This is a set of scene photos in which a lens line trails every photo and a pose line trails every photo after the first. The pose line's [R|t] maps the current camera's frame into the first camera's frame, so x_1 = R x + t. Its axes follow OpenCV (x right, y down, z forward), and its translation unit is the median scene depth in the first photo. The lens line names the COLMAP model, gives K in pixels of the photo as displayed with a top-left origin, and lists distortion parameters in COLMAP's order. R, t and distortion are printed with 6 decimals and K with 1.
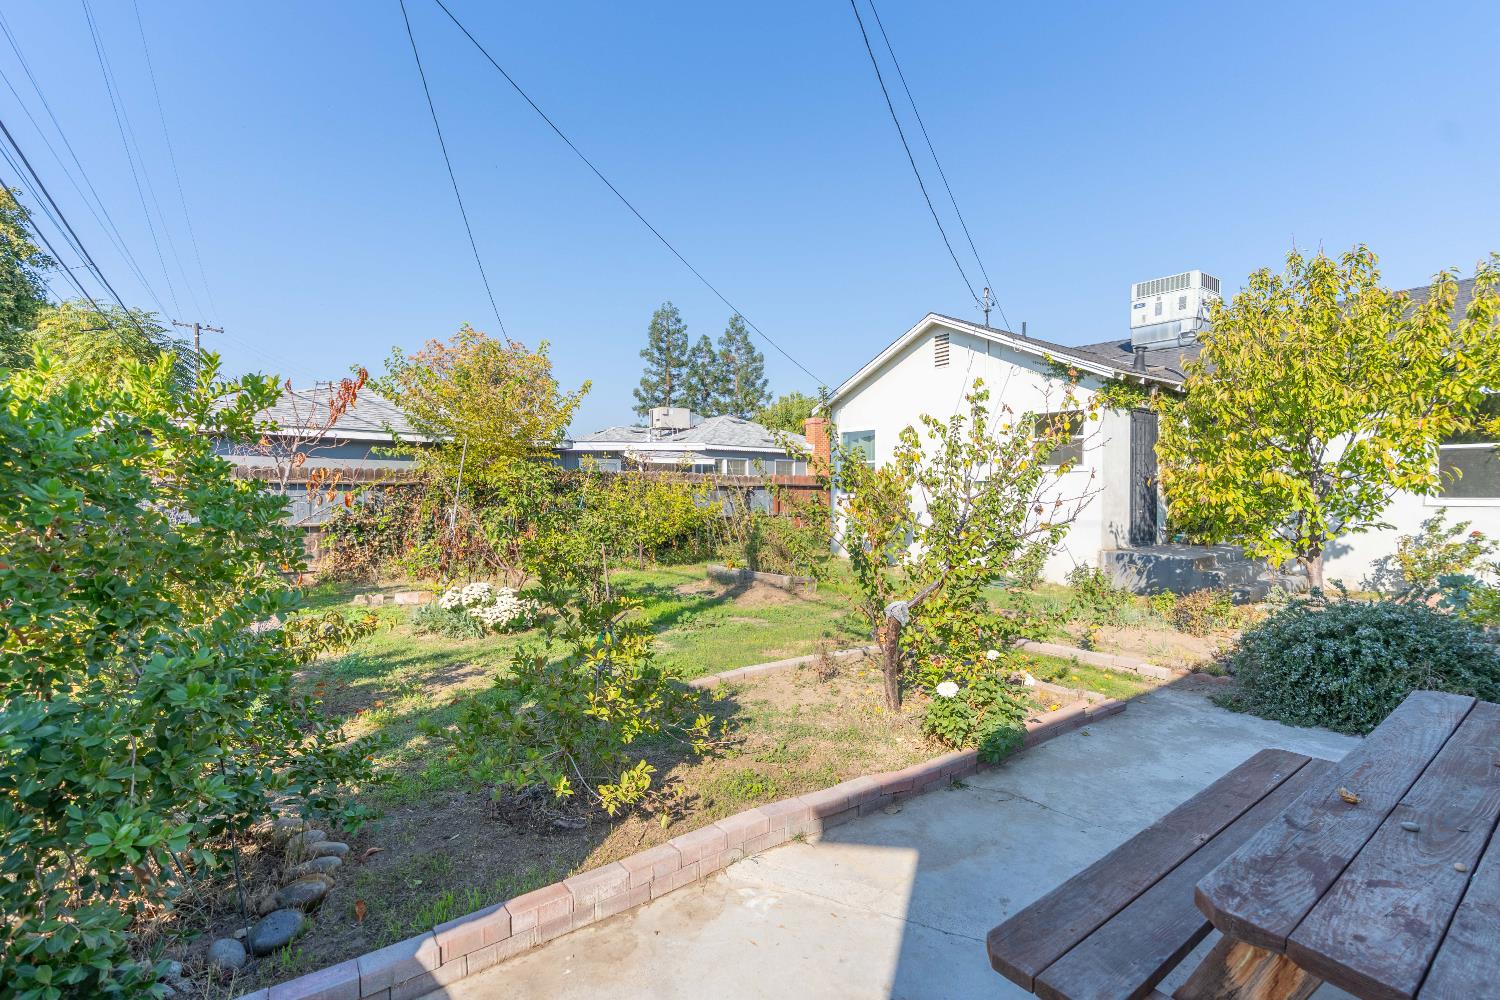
lens RADIAL K [[678.1, 0, 750.0], [0, 678.1, 500.0], [0, 0, 1]] dist [-0.028355, 0.000119]
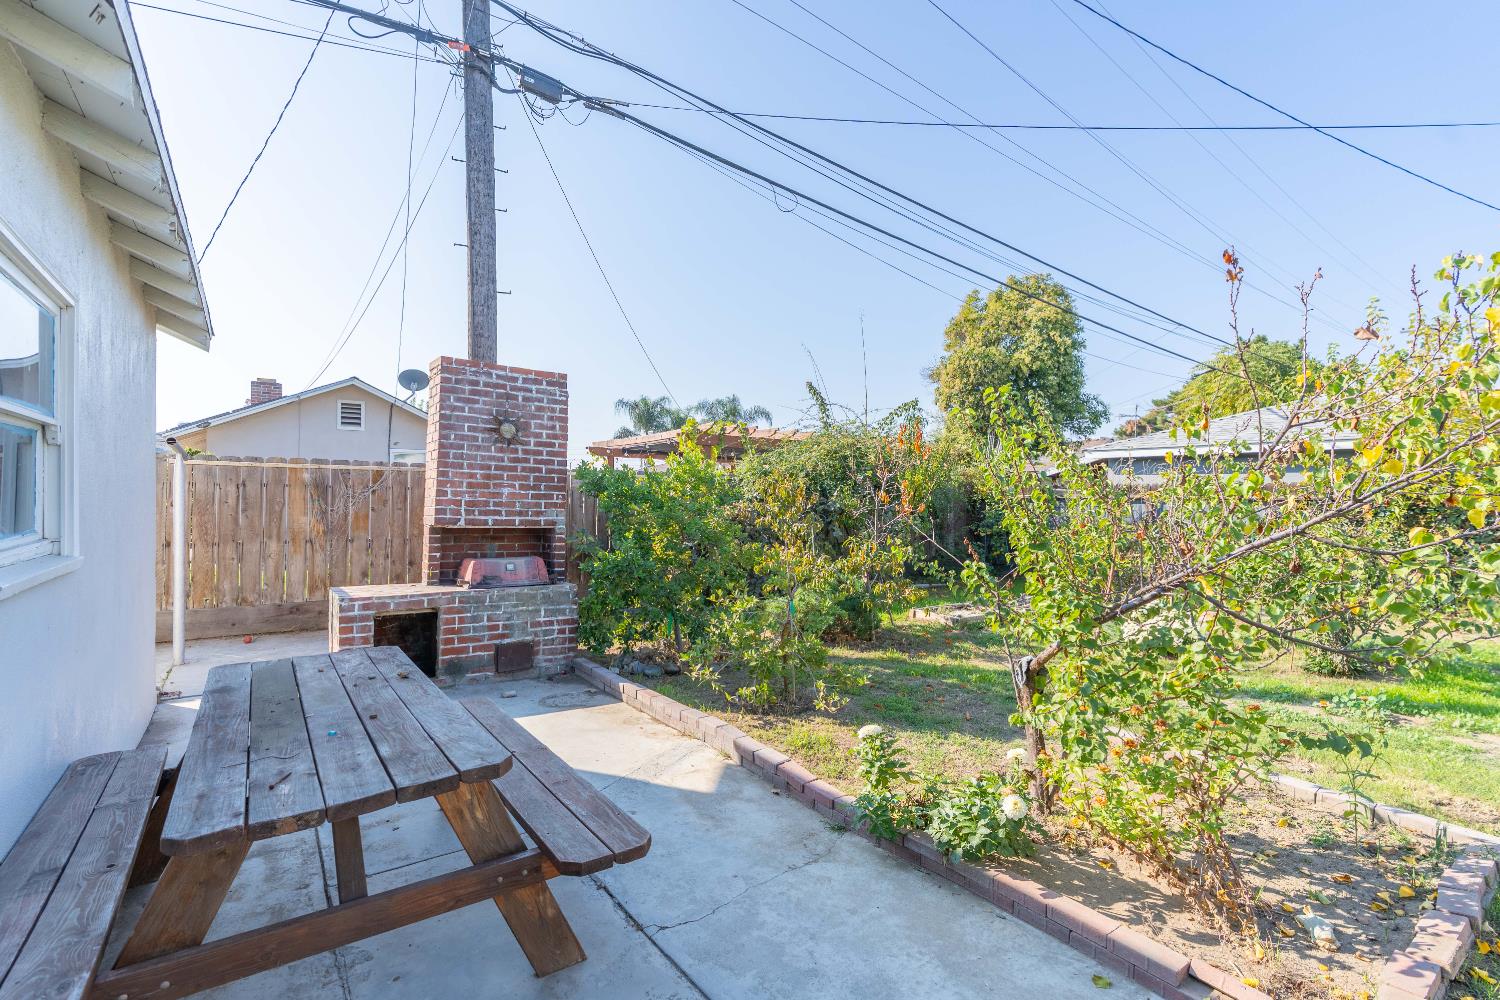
lens RADIAL K [[661.0, 0, 745.8], [0, 661.0, 507.4], [0, 0, 1]] dist [-0.013838, 0.000362]
pose [[-0.007455, 0.002995, -0.999968, 1.348169], [-0.012071, 0.999922, 0.003085, -0.014586], [0.999899, 0.012093, -0.007418, 0.979551]]
